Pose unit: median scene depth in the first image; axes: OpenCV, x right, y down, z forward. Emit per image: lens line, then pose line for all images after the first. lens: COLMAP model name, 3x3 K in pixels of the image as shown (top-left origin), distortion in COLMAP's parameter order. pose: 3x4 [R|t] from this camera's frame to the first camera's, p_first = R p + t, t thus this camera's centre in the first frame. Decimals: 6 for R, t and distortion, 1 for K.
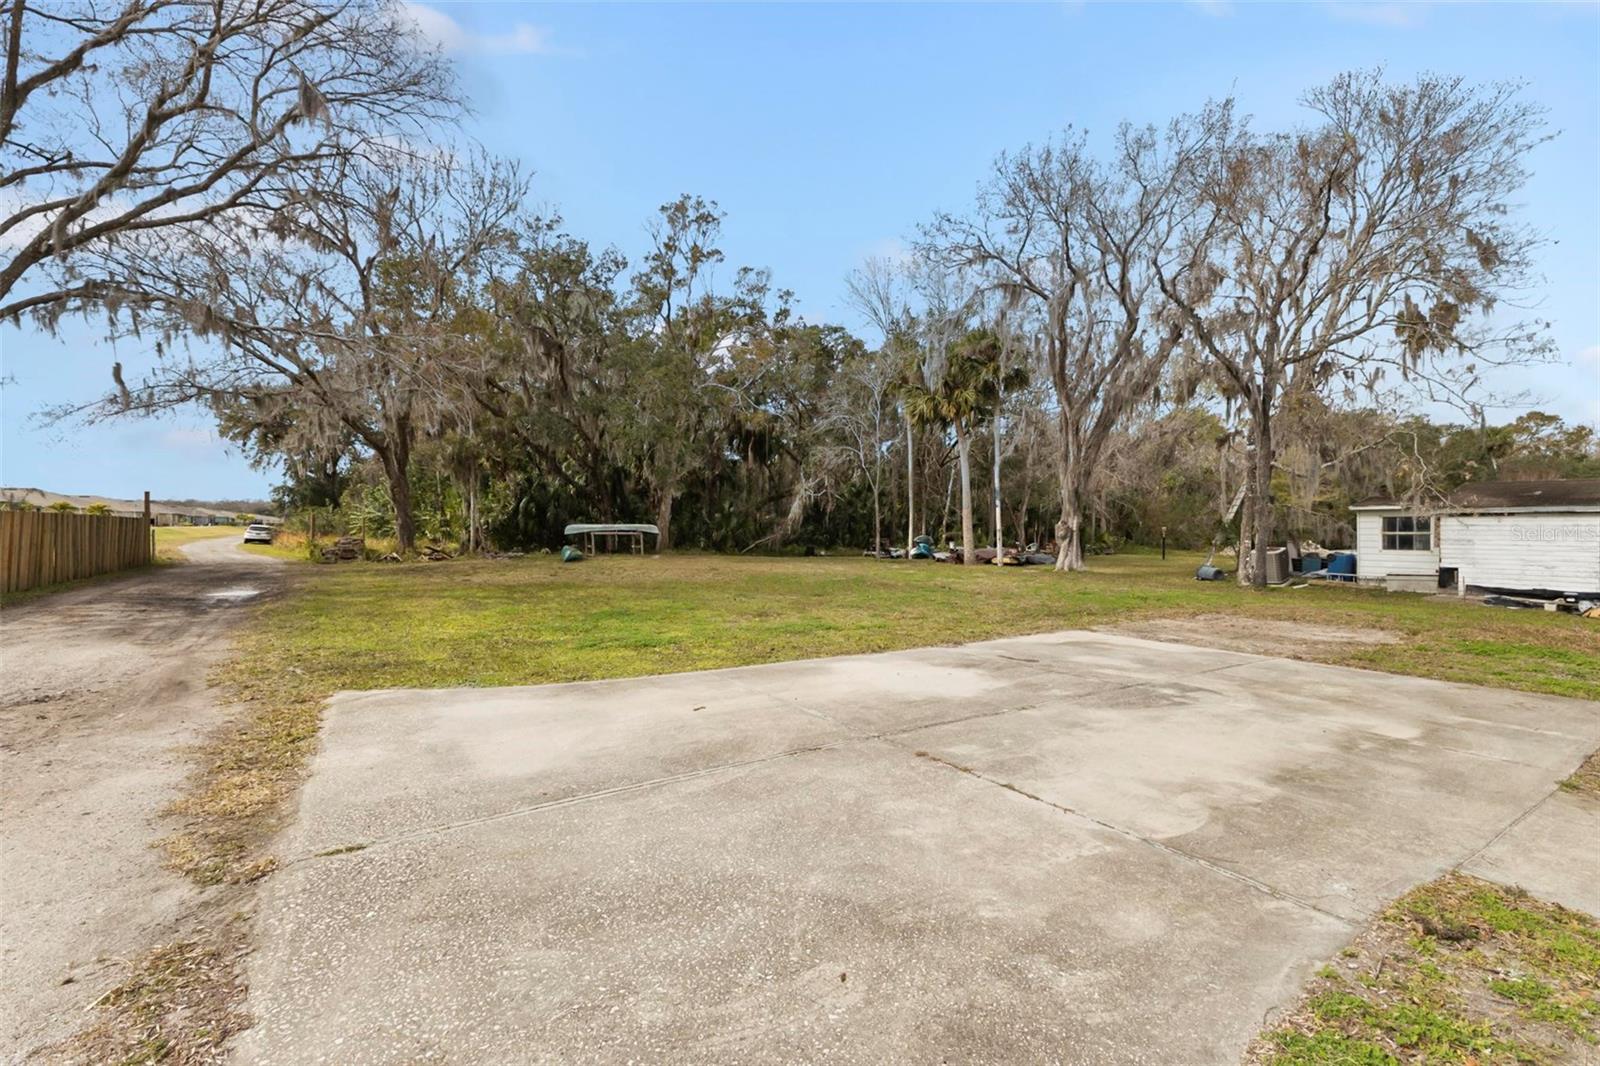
lens RADIAL K [[686.9, 0, 805.7], [0, 686.9, 539.2], [0, 0, 1]] dist [-0.002694, -0.000835]
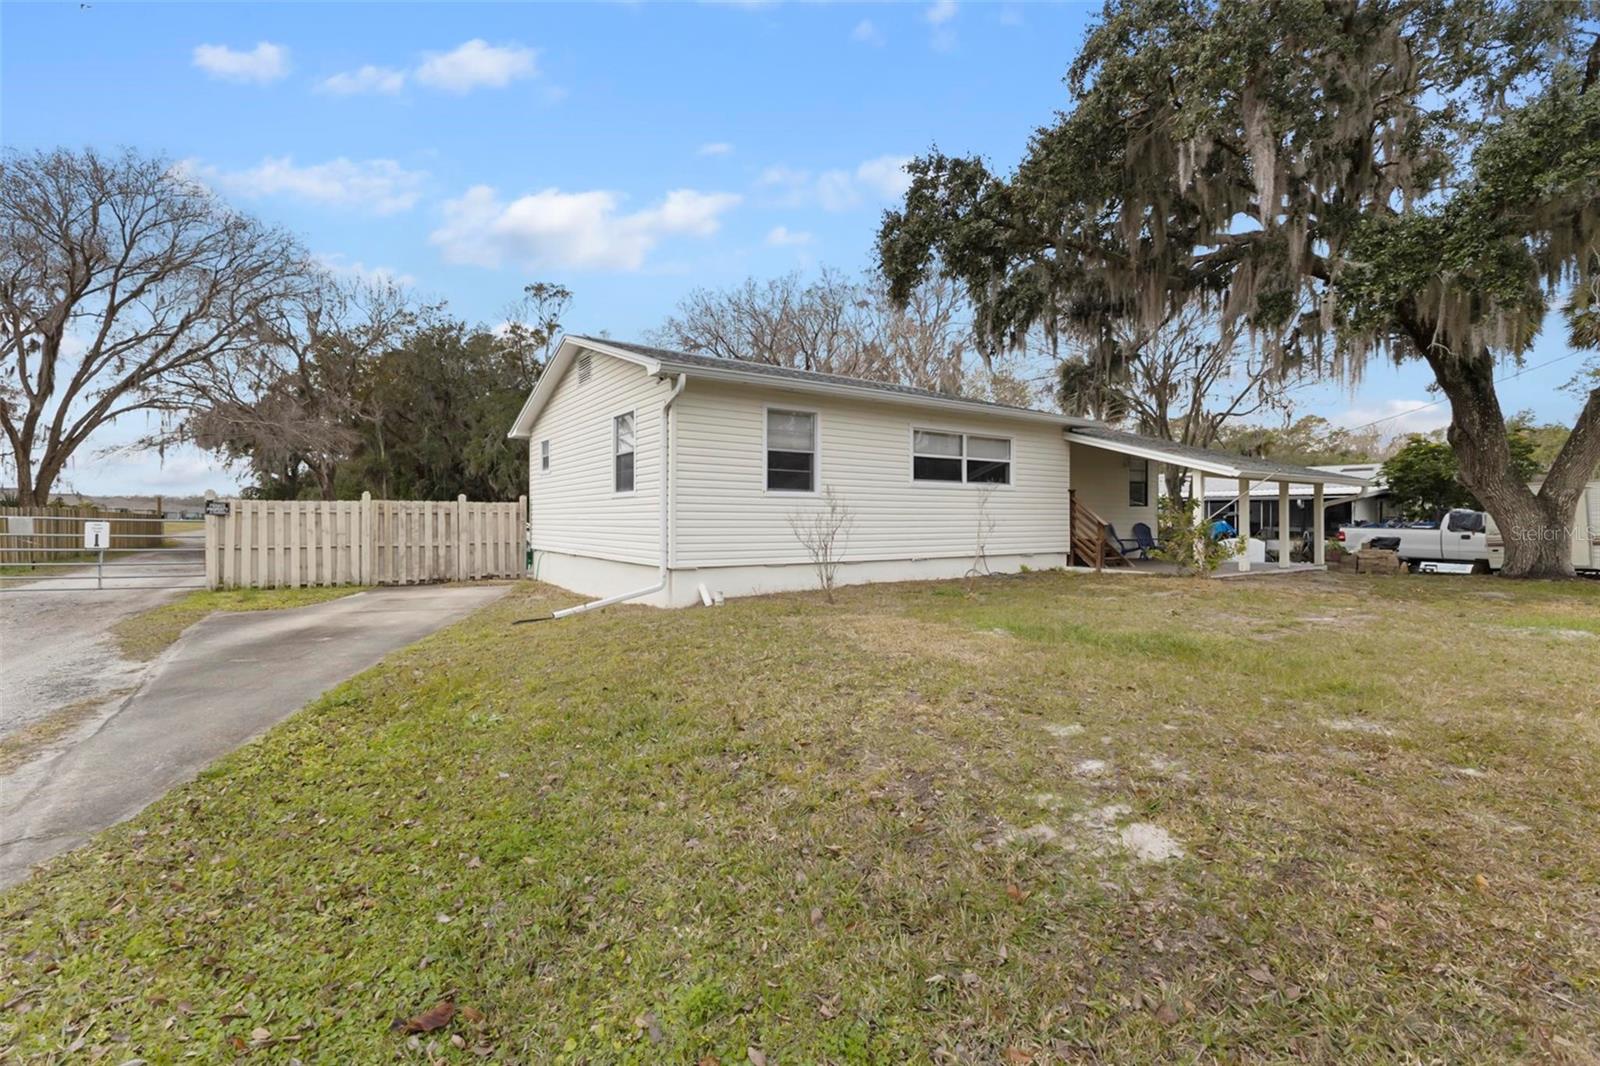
lens RADIAL K [[695.7, 0, 799.7], [0, 695.7, 524.6], [0, 0, 1]] dist [0.016831, -0.000207]
pose [[0.999910, -0.009386, 0.009627, 0.474711], [0.009462, 0.999924, -0.007901, 0.021137], [-0.009552, 0.007992, 0.999922, -0.612320]]
